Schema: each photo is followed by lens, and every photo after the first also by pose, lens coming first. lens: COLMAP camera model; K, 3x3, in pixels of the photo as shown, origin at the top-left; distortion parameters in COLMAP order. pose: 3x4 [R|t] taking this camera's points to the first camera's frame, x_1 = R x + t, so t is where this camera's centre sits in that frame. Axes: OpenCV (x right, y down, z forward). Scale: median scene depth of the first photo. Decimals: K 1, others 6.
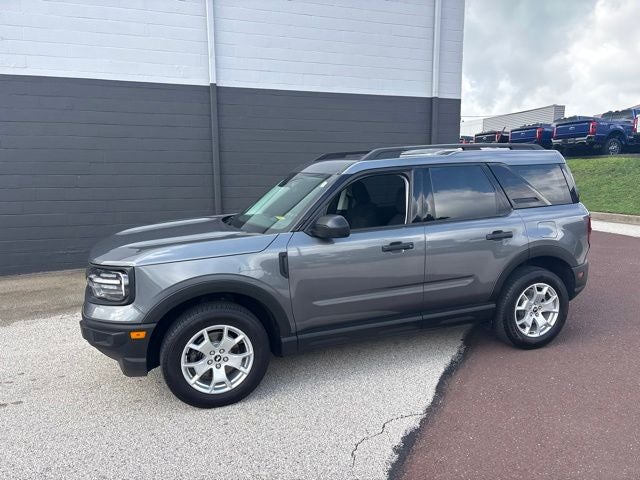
lens RADIAL K [[486.4, 0, 320.0], [0, 486.4, 240.0], [0, 0, 1]] dist [0.045140, -0.045217]
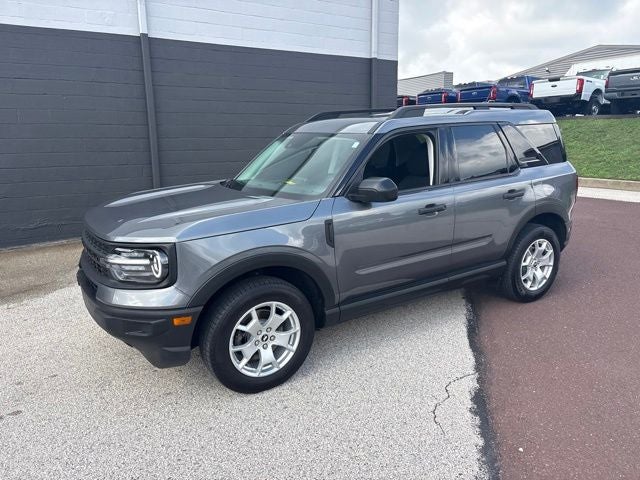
lens RADIAL K [[486.4, 0, 320.0], [0, 486.4, 240.0], [0, 0, 1]] dist [0.045140, -0.045217]
pose [[0.975480, -0.050180, 0.214292, -0.273754], [0.035172, 0.996691, 0.073286, -0.003551], [-0.217260, -0.063952, 0.974016, 0.094913]]
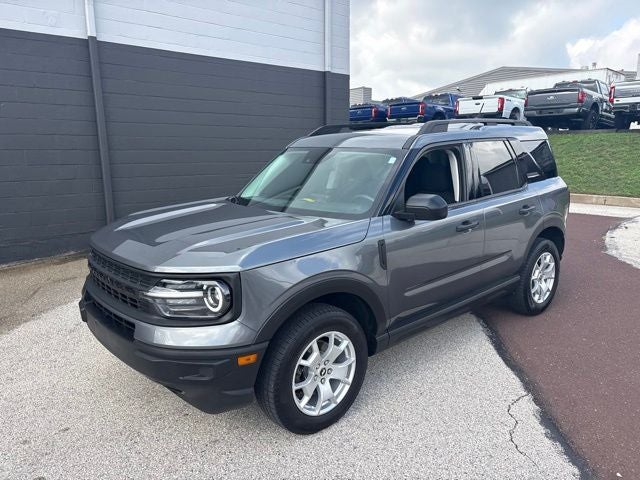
lens RADIAL K [[488.6, 0, 310.2], [0, 488.6, 243.1], [0, 0, 1]] dist [0.013038, -0.008542]
pose [[0.929035, -0.067262, 0.363826, -0.480434], [0.048031, 0.996941, 0.061661, -0.026768], [-0.366860, -0.039810, 0.929424, 0.226890]]
